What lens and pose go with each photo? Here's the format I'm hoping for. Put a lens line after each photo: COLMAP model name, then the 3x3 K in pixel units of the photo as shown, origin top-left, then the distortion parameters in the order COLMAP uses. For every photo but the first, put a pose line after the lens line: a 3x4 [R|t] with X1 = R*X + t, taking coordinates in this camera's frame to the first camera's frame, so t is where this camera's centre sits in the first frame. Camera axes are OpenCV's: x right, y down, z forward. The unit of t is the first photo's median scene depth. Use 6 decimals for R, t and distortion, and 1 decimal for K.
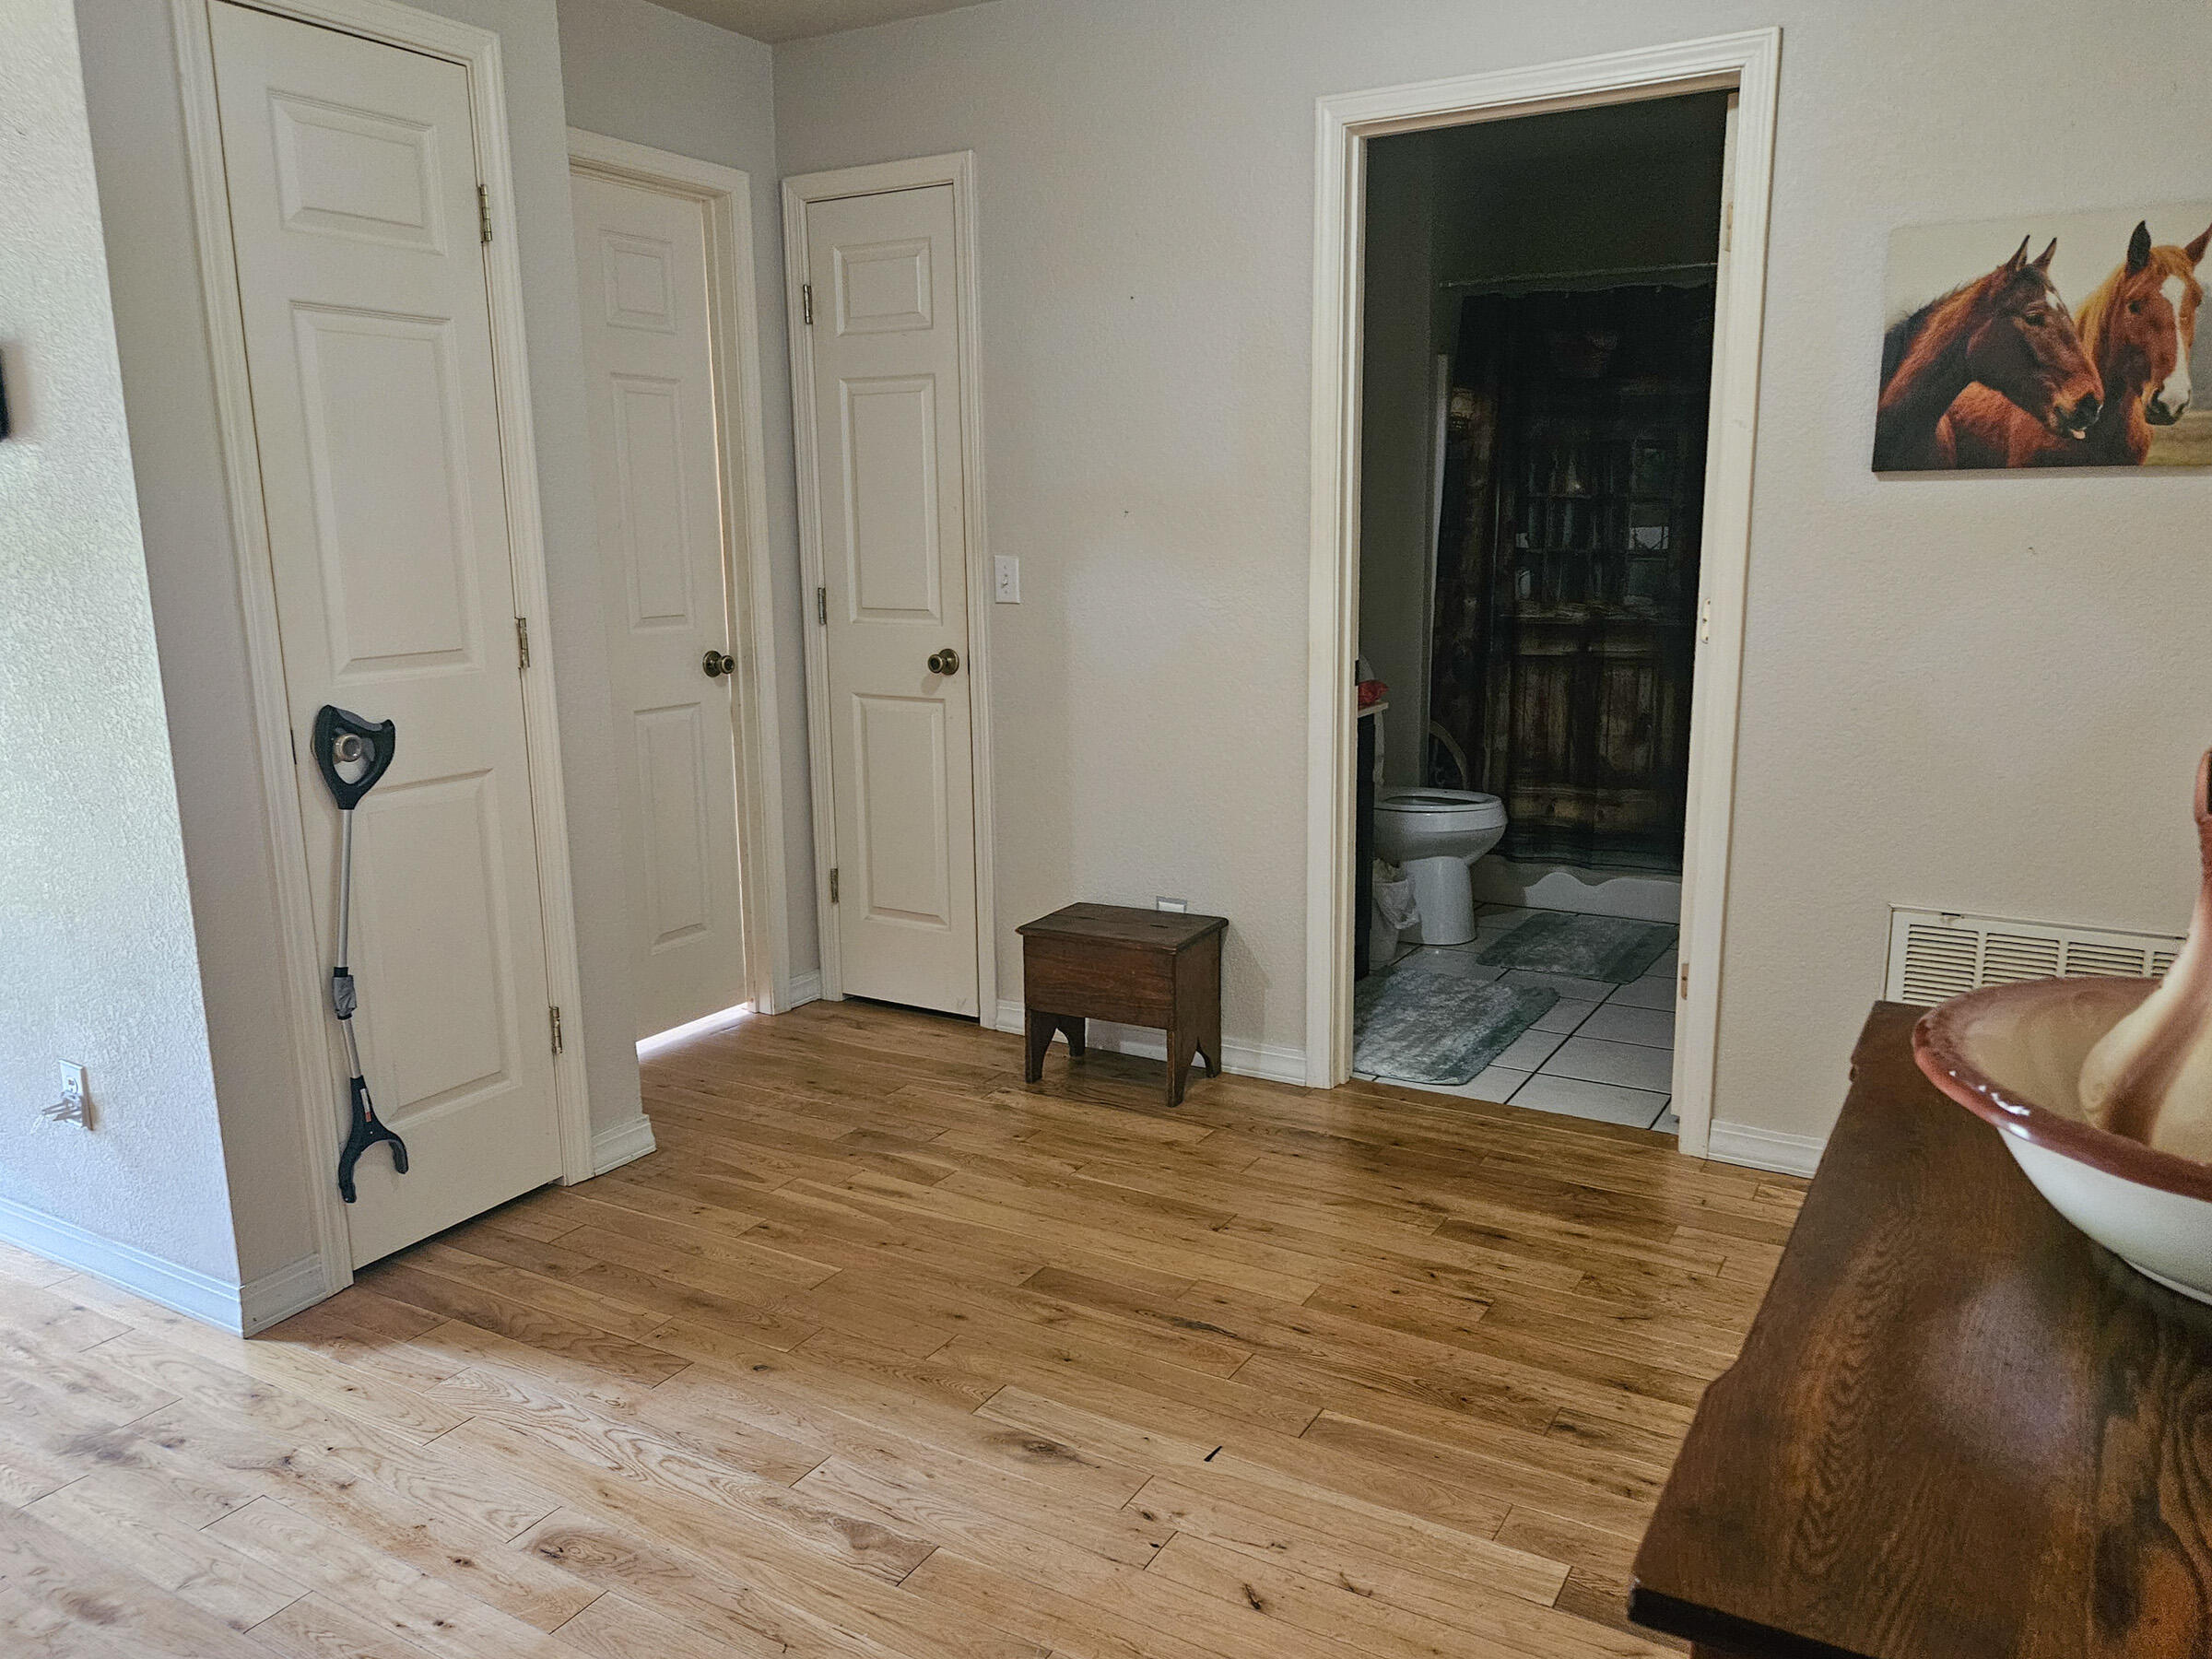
lens RADIAL K [[1643.4, 0, 1122.8], [0, 1643.4, 823.9], [0, 0, 1]] dist [0.010959, -0.006836]
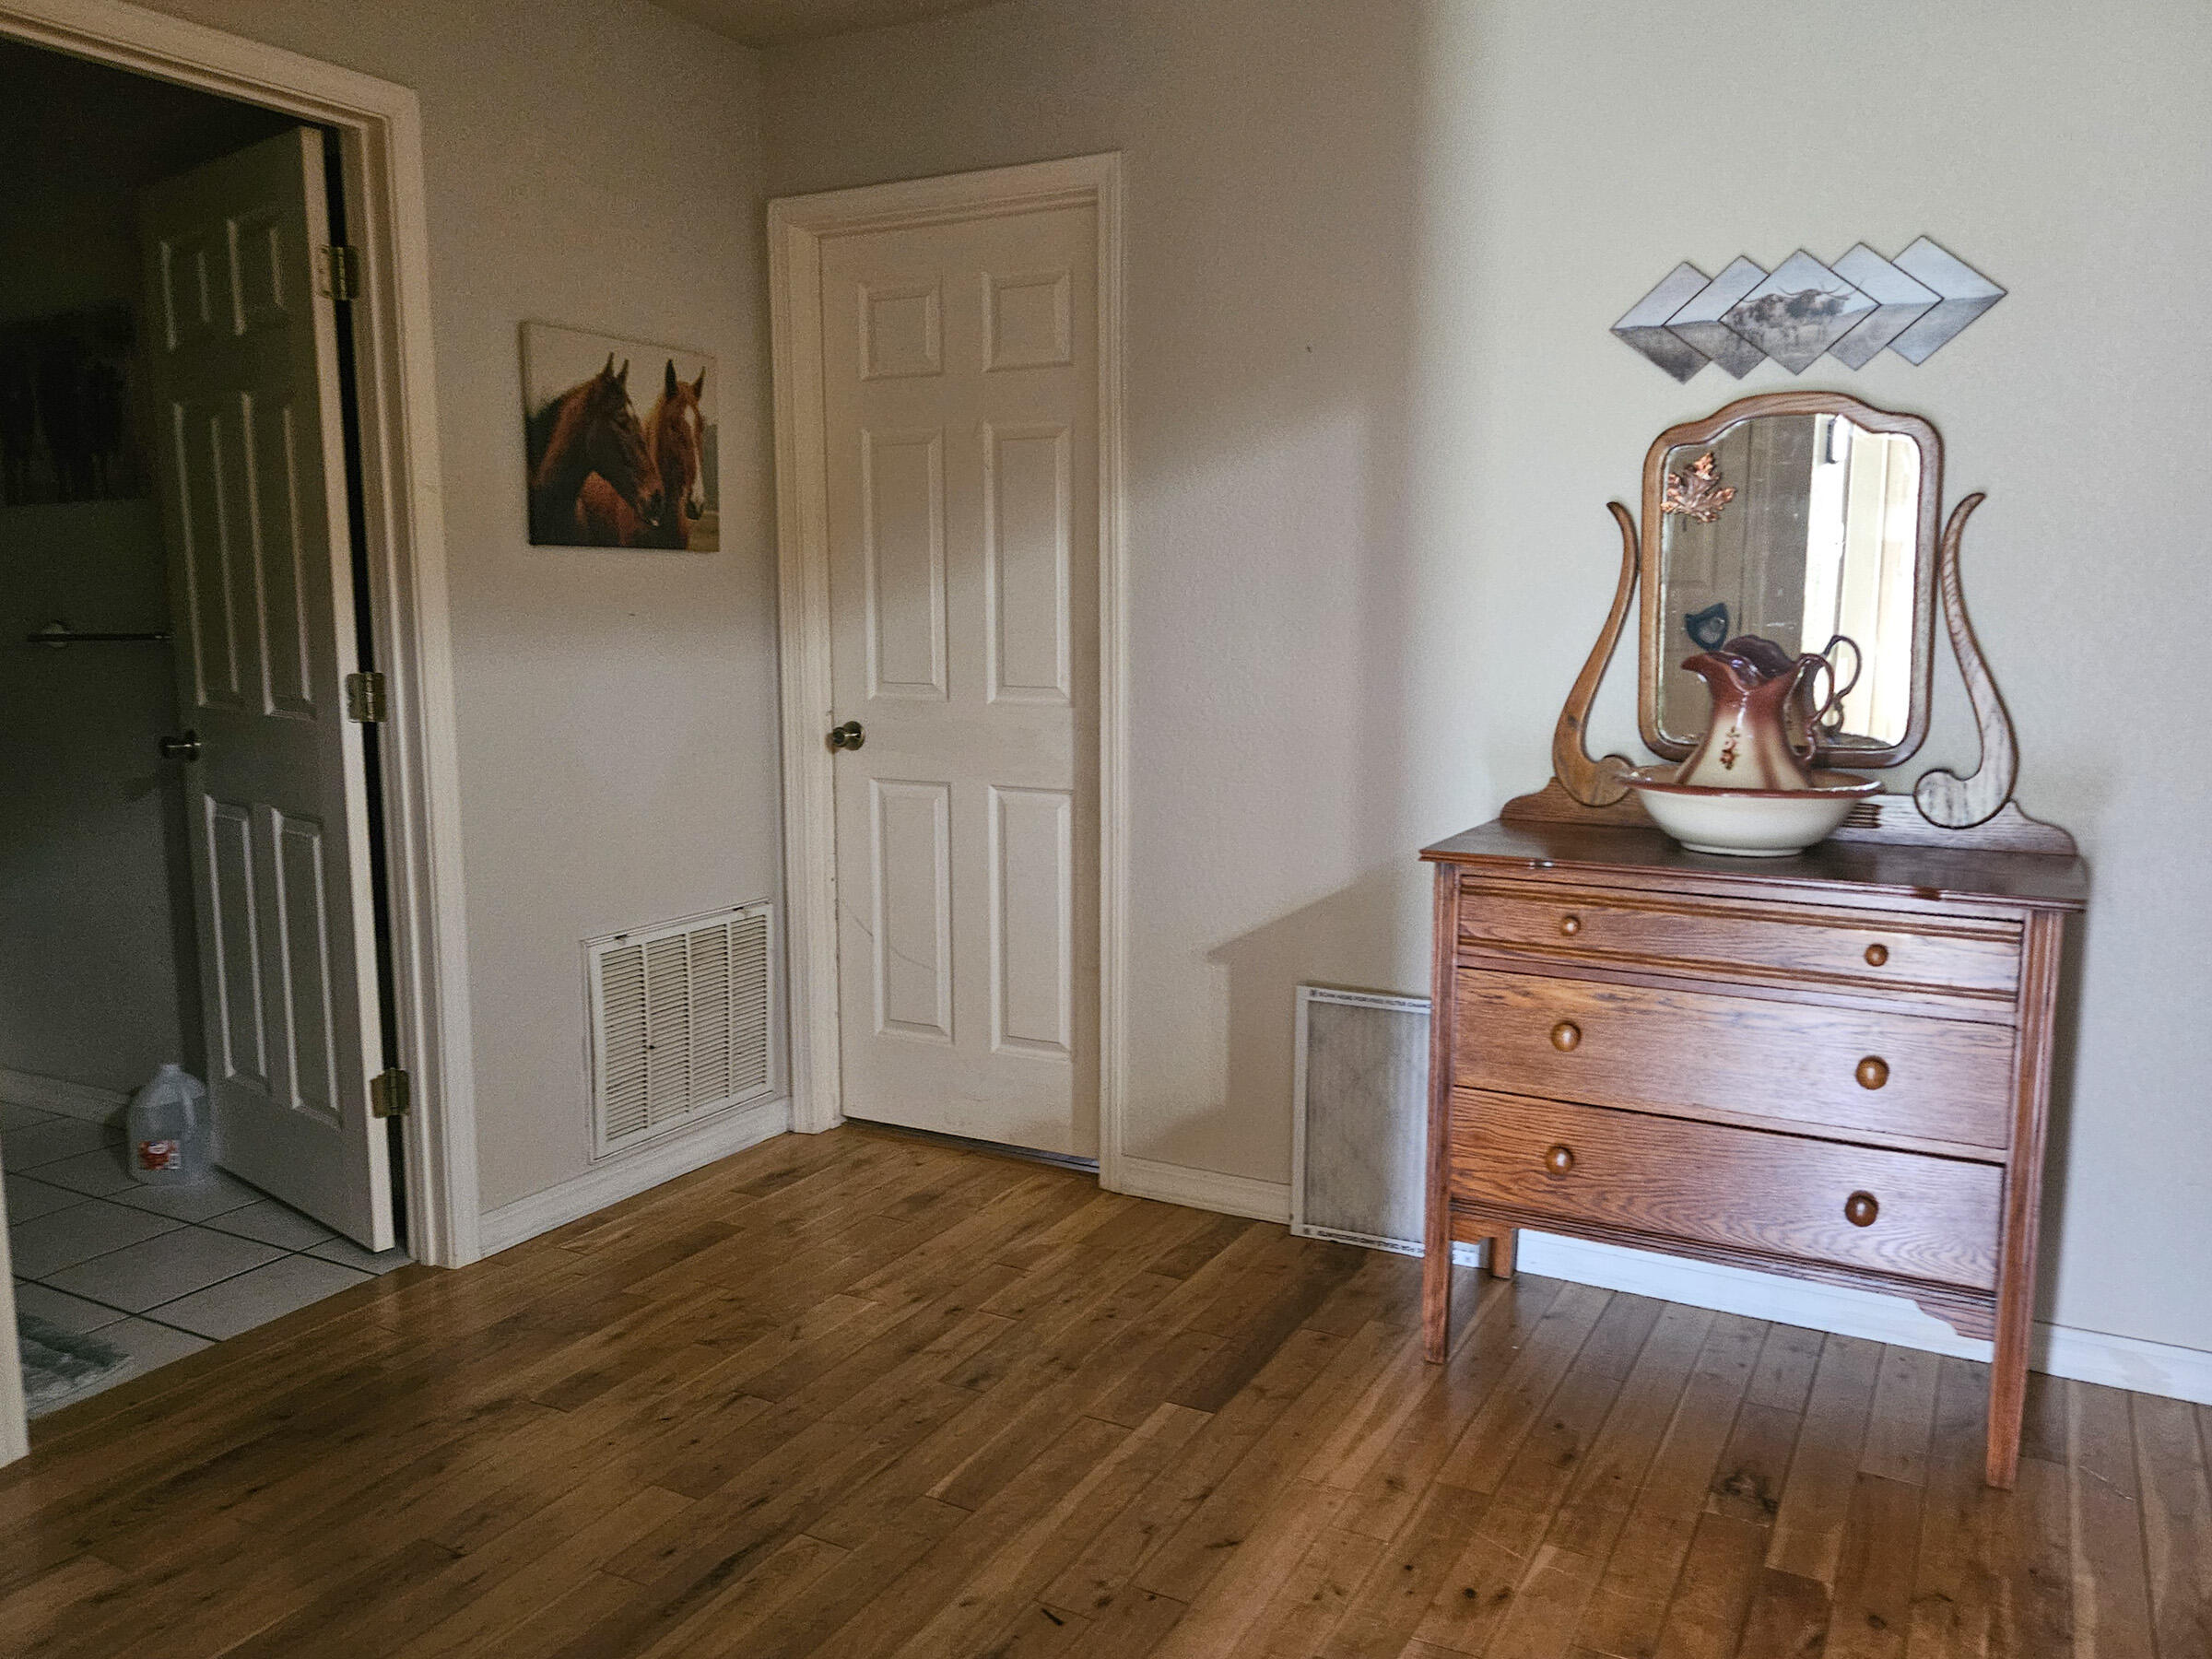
lens RADIAL K [[1643.4, 0, 1122.8], [0, 1643.4, 823.9], [0, 0, 1]] dist [0.010959, -0.006836]
pose [[-0.037767, -0.119009, 0.992175, -0.677102], [0.198400, 0.972224, 0.124168, -0.100645], [-0.979393, 0.201537, -0.013106, 0.718040]]
